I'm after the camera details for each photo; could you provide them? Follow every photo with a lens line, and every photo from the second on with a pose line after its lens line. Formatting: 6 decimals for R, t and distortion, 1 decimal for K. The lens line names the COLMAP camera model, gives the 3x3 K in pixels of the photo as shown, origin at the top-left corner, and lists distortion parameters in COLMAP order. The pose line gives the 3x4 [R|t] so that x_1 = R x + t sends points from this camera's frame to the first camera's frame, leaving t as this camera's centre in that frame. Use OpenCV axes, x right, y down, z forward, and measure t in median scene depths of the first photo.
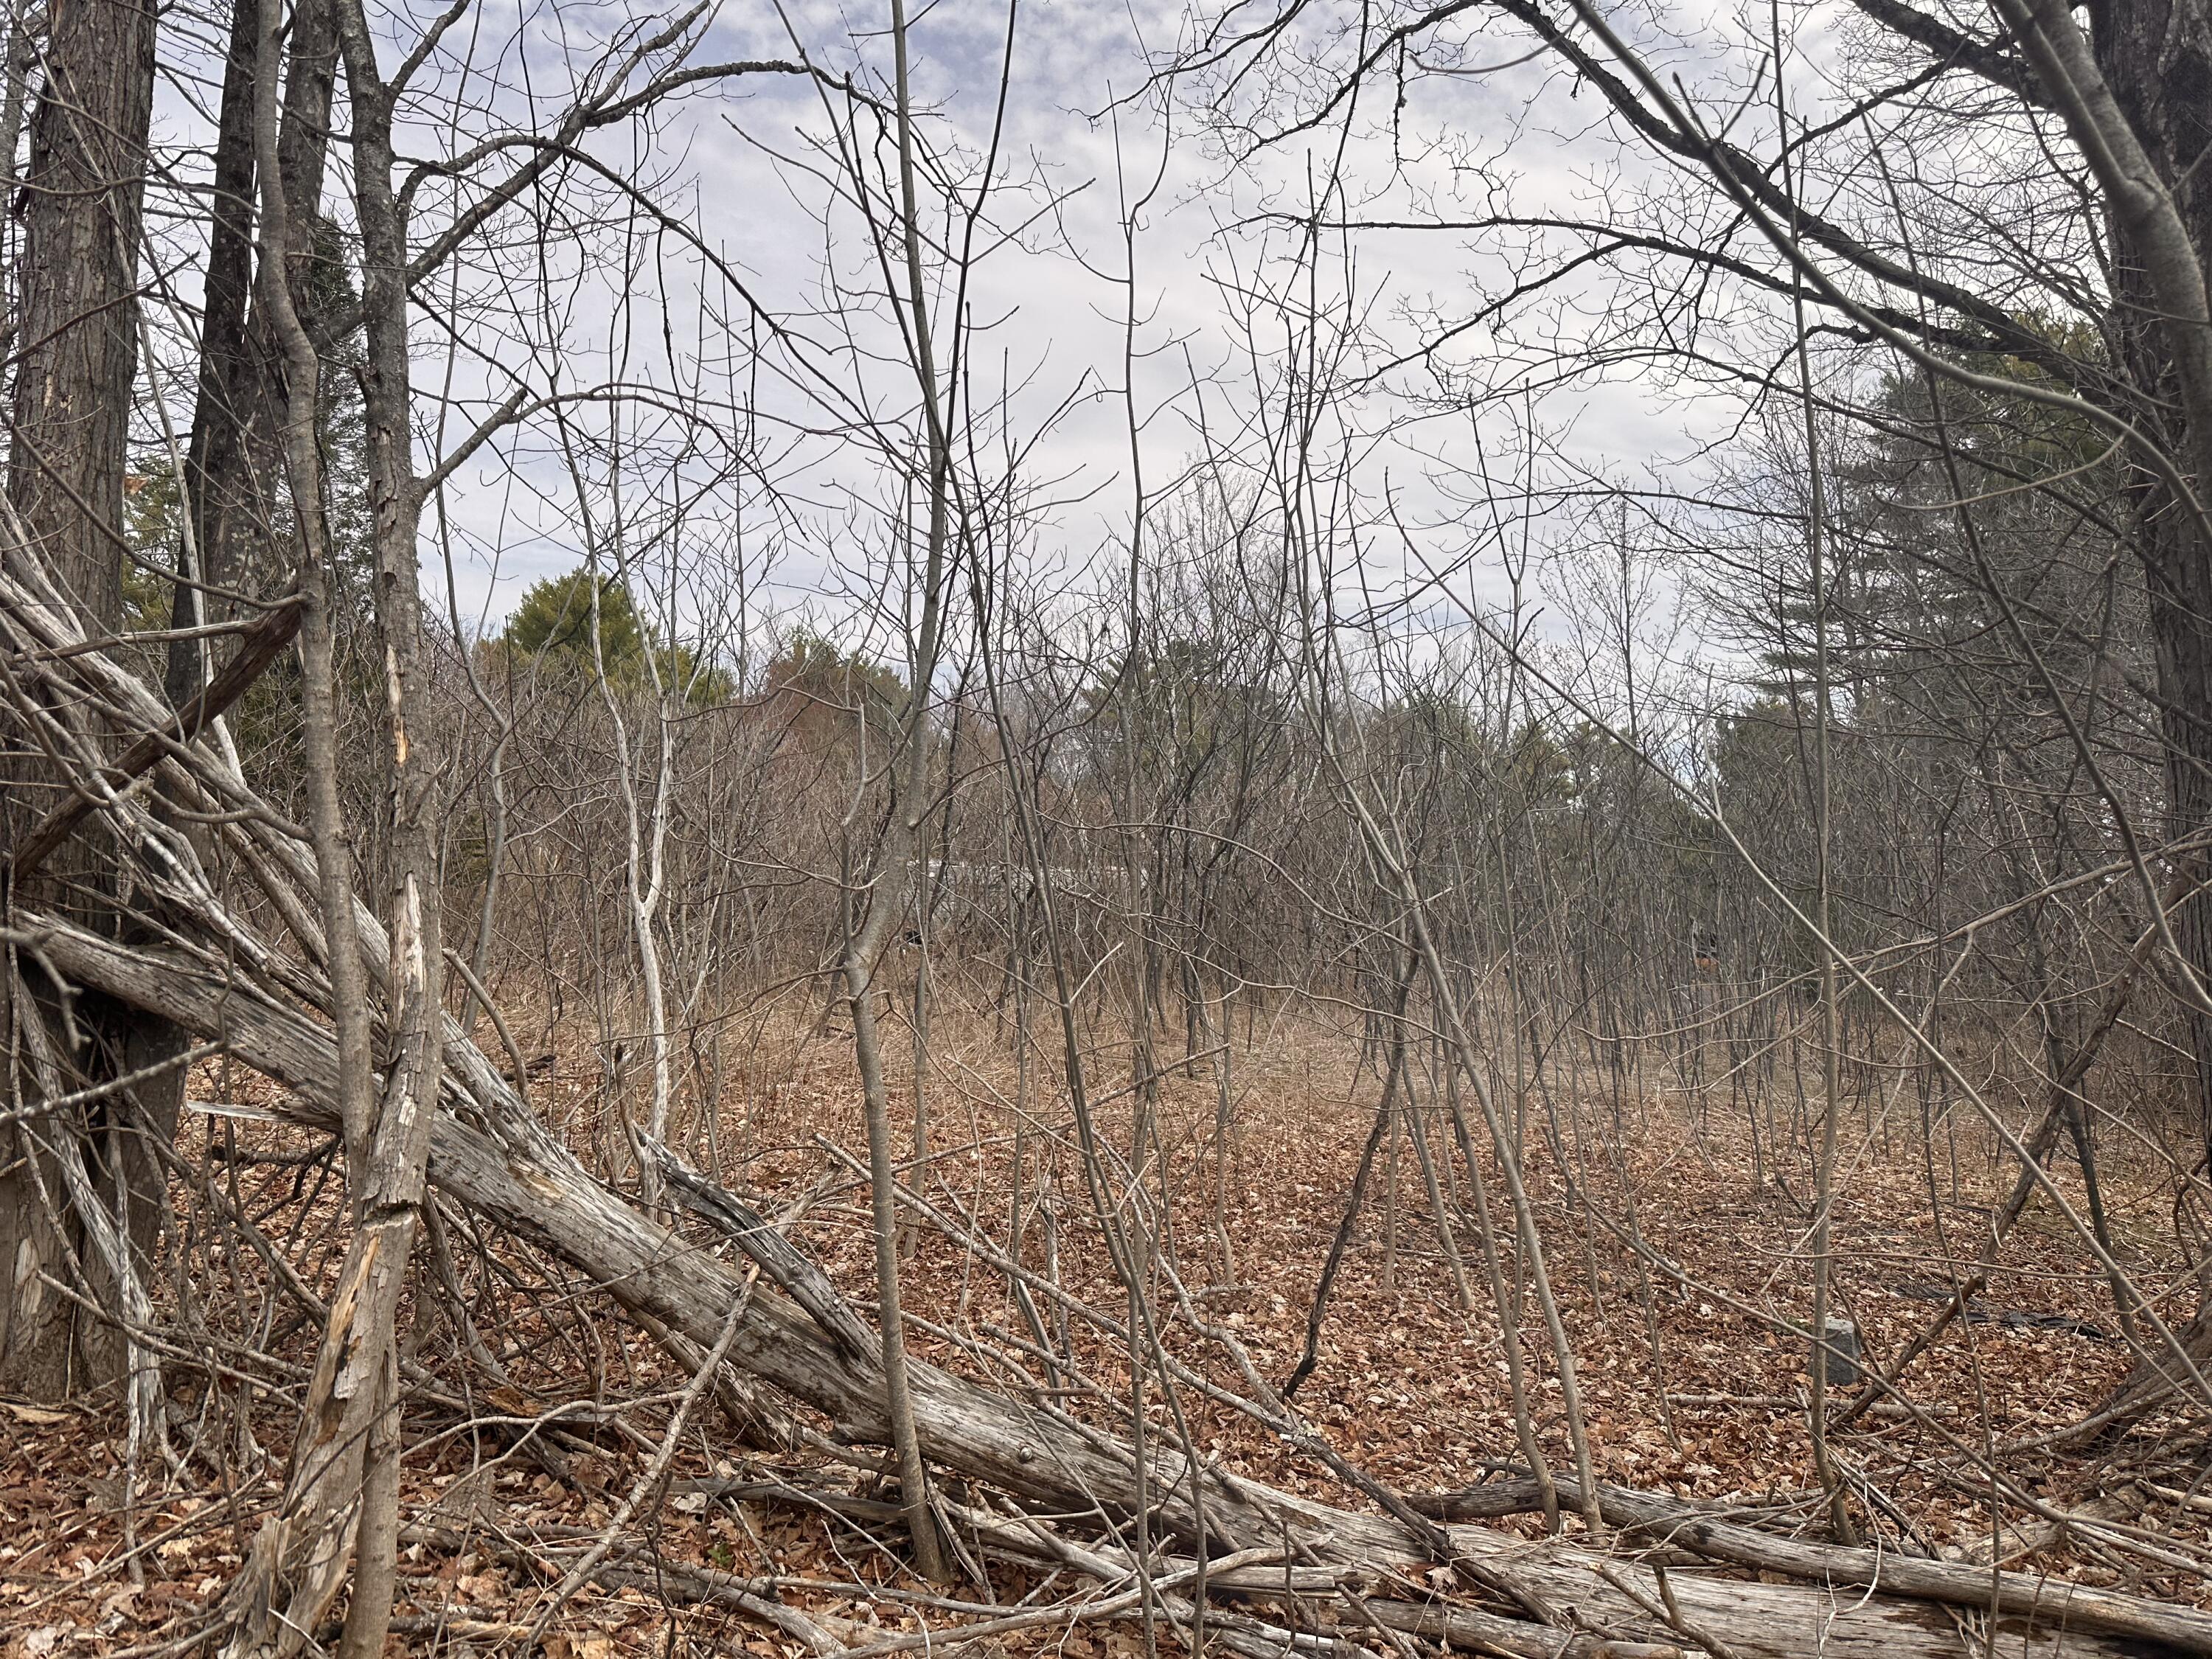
lens RADIAL K [[1551.4, 0, 1106.1], [0, 1551.4, 808.2], [0, 0, 1]] dist [0.003991, -0.032311]
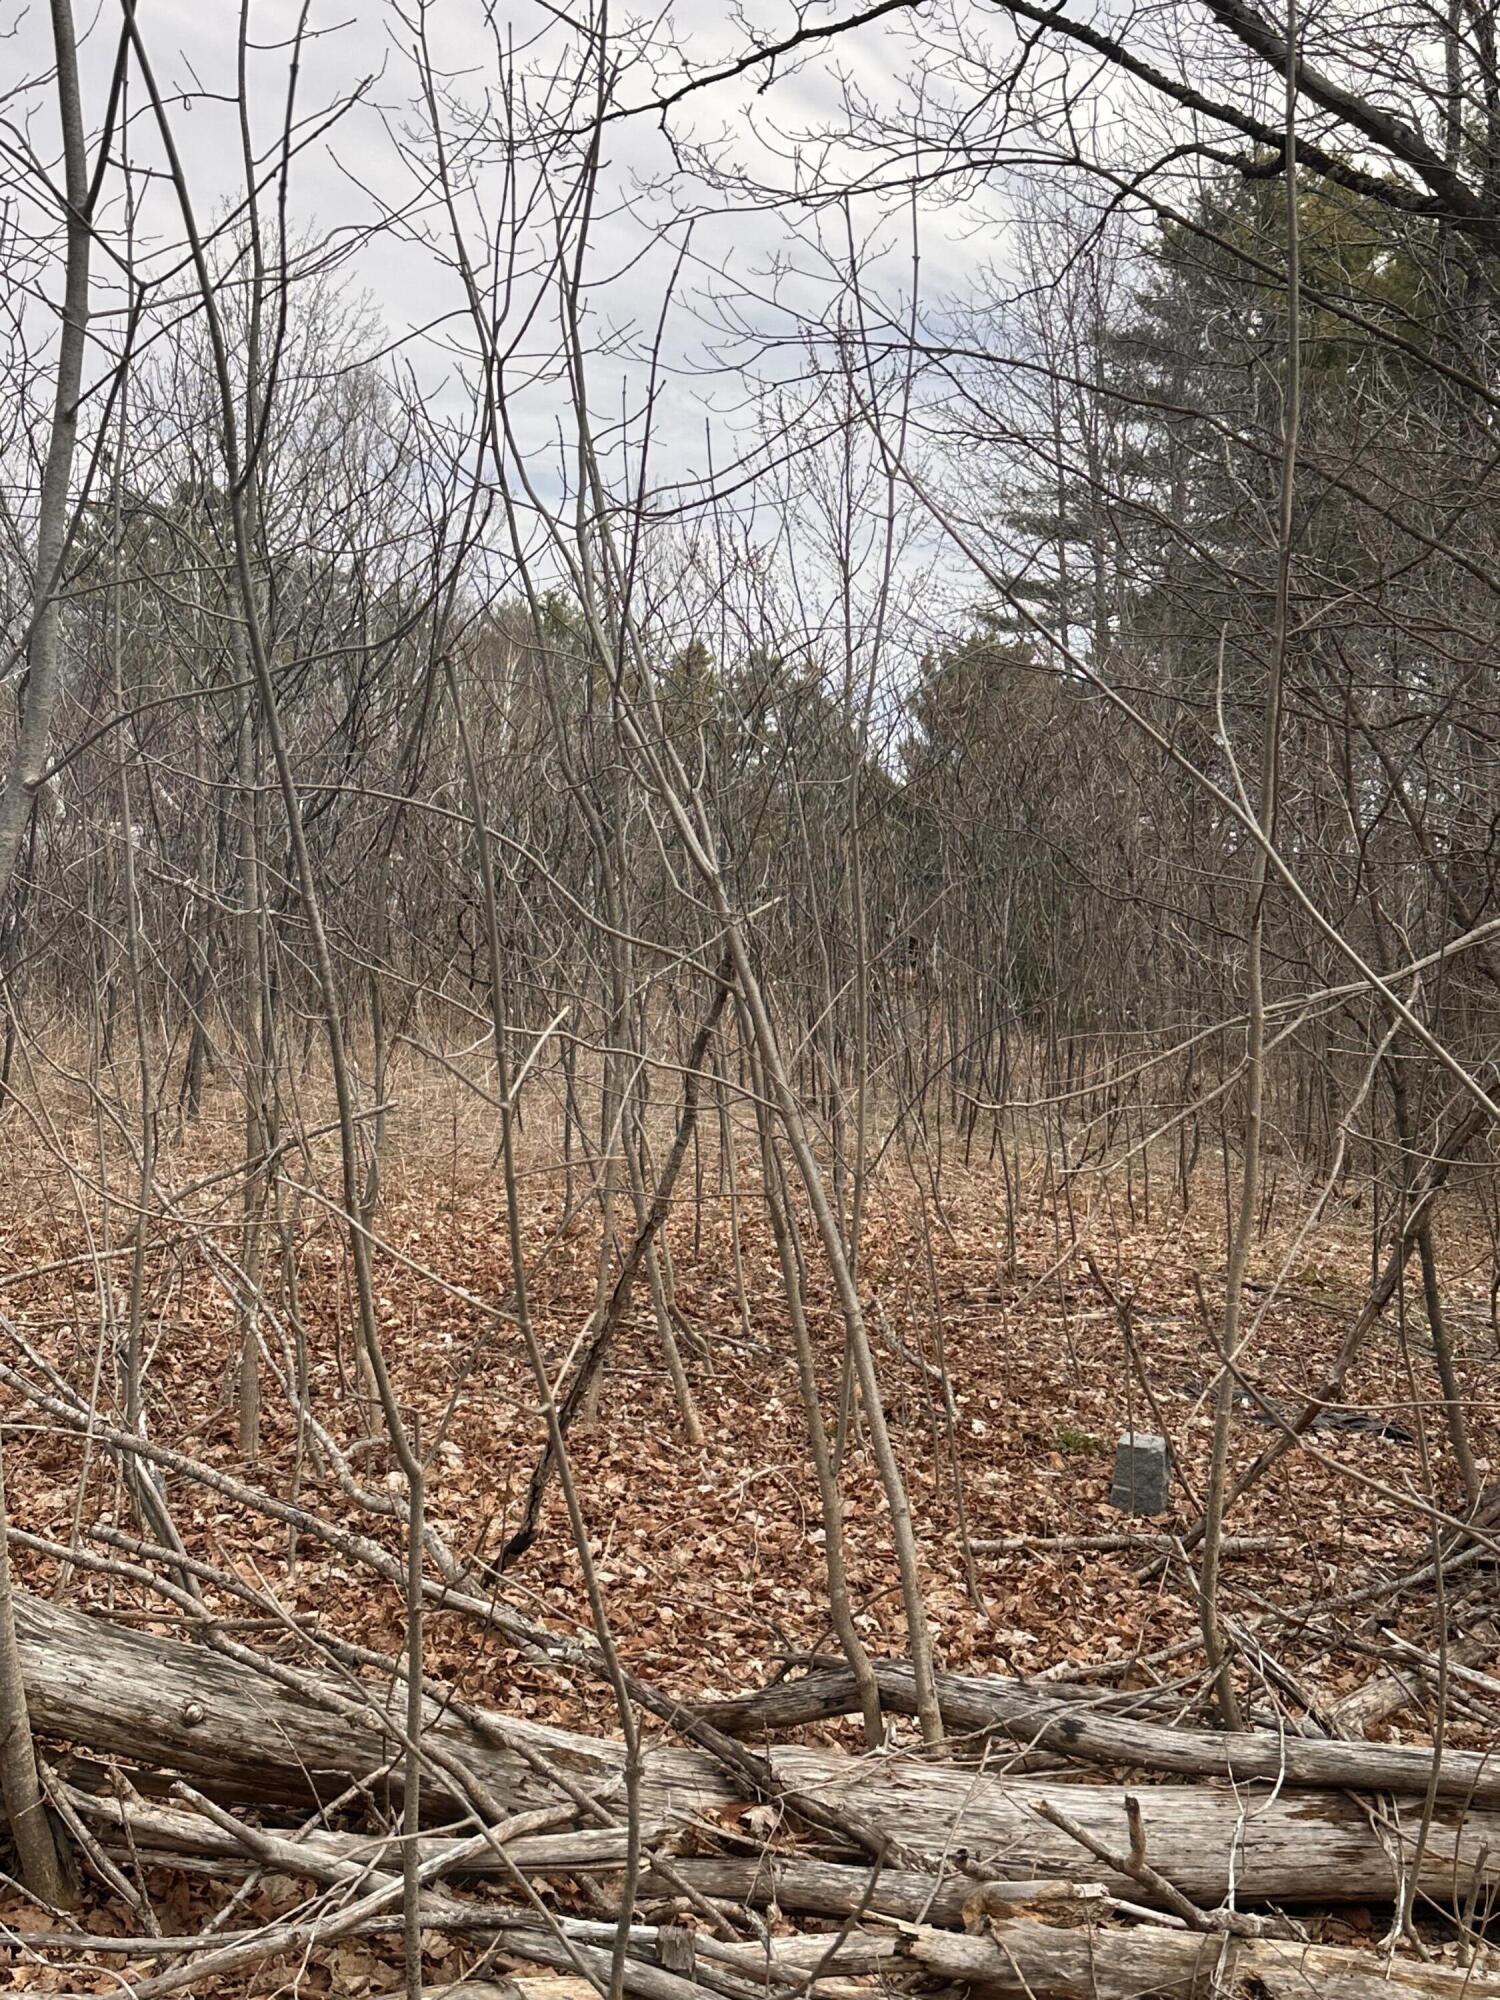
lens RADIAL K [[2114.3, 0, 747.2], [0, 2114.3, 1003.0], [0, 0, 1]] dist [0.199014, -0.512311]
pose [[0.950371, 0.009145, 0.310983, -0.089597], [-0.045895, 0.992753, 0.111063, -0.008263], [-0.307714, -0.119824, 0.943904, 0.051105]]
